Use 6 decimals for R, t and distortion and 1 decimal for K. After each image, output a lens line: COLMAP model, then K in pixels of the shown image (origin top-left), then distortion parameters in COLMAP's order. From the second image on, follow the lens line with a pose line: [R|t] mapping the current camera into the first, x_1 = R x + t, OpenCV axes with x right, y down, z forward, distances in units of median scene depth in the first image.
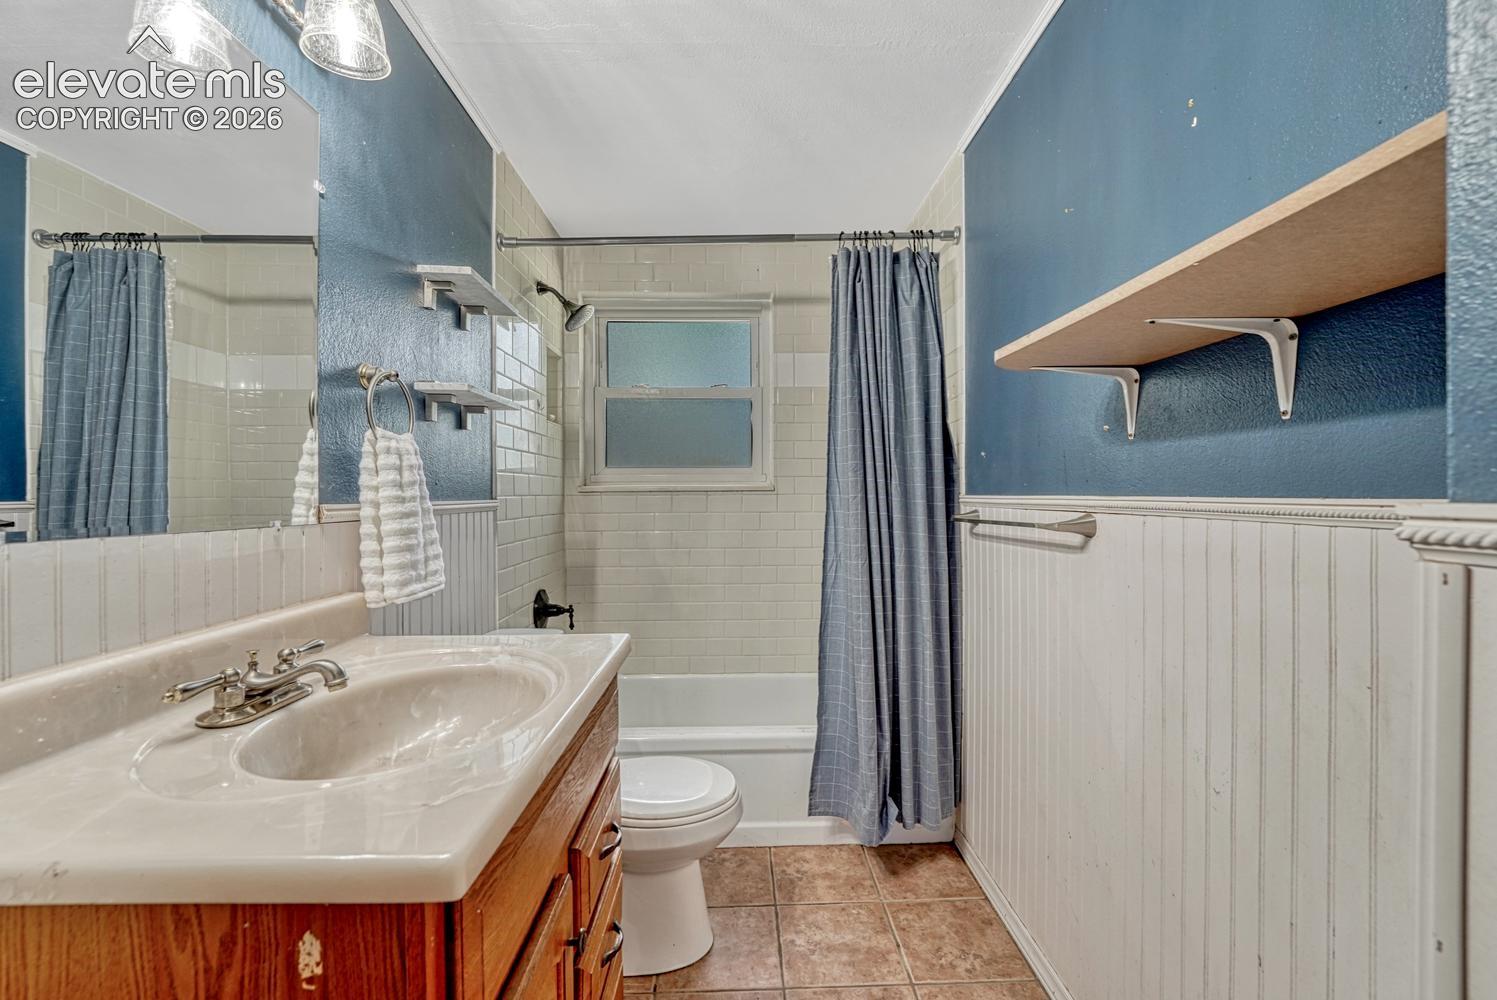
lens RADIAL K [[628.9, 0, 751.0], [0, 628.9, 490.0], [0, 0, 1]] dist [-0.013086, 0.000724]
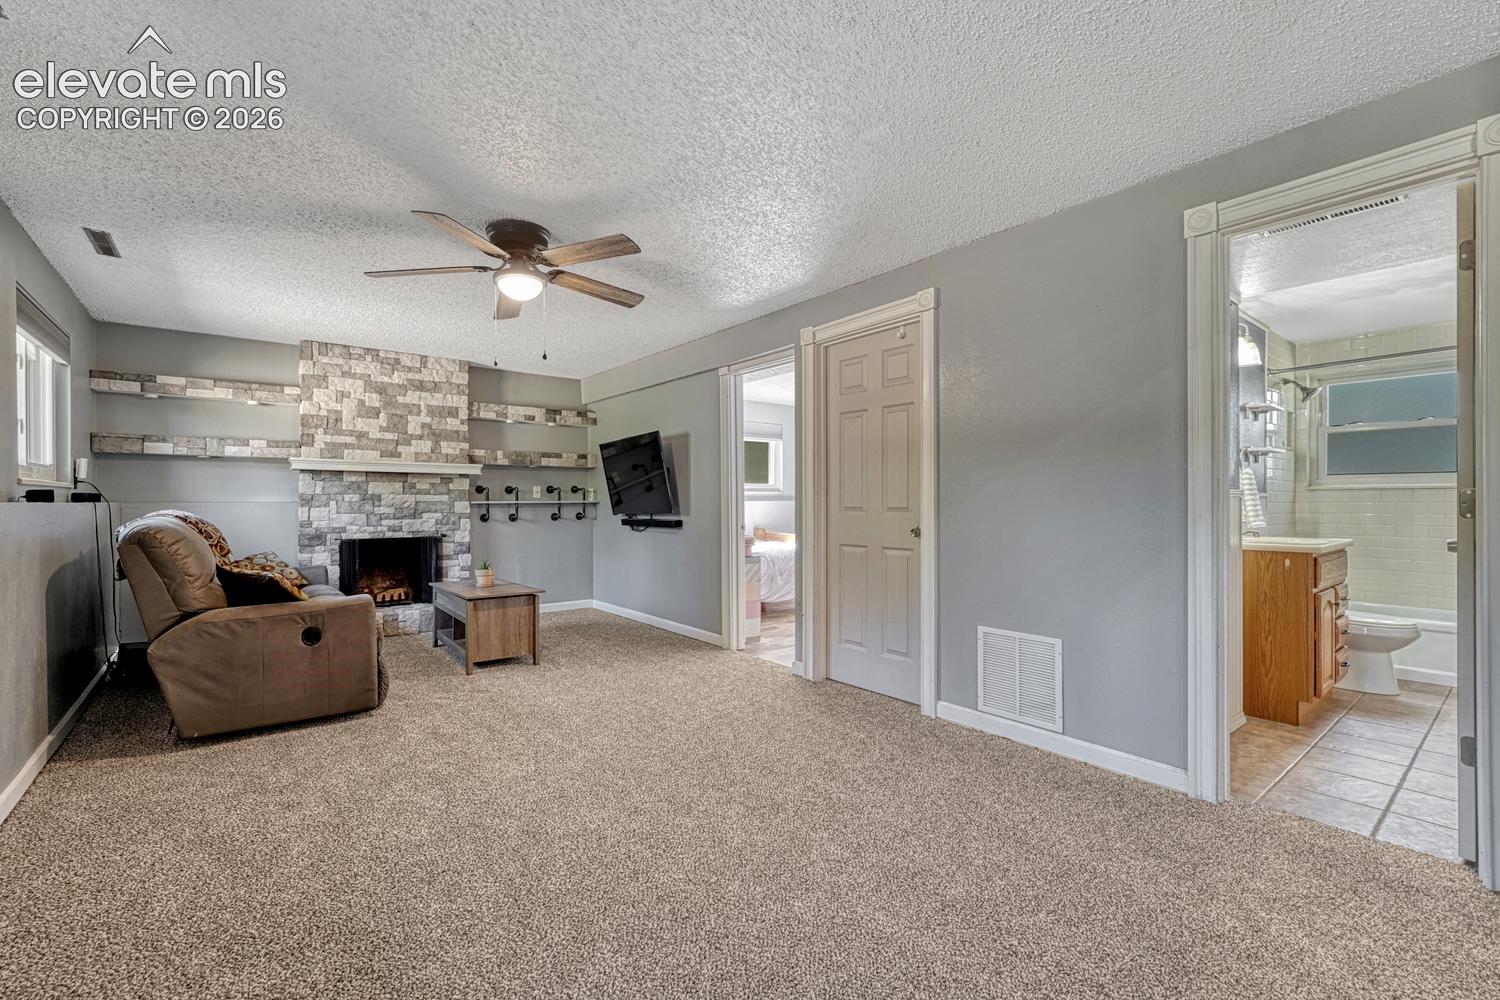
lens RADIAL K [[644.8, 0, 750.0], [0, 644.8, 500.0], [0, 0, 1]] dist [-0.000229, -0.000272]
pose [[0.605888, 0.000566, -0.795549, 0.208610], [0.003685, 0.999987, 0.003518, 0.019605], [0.795541, -0.005063, 0.605878, -1.291785]]
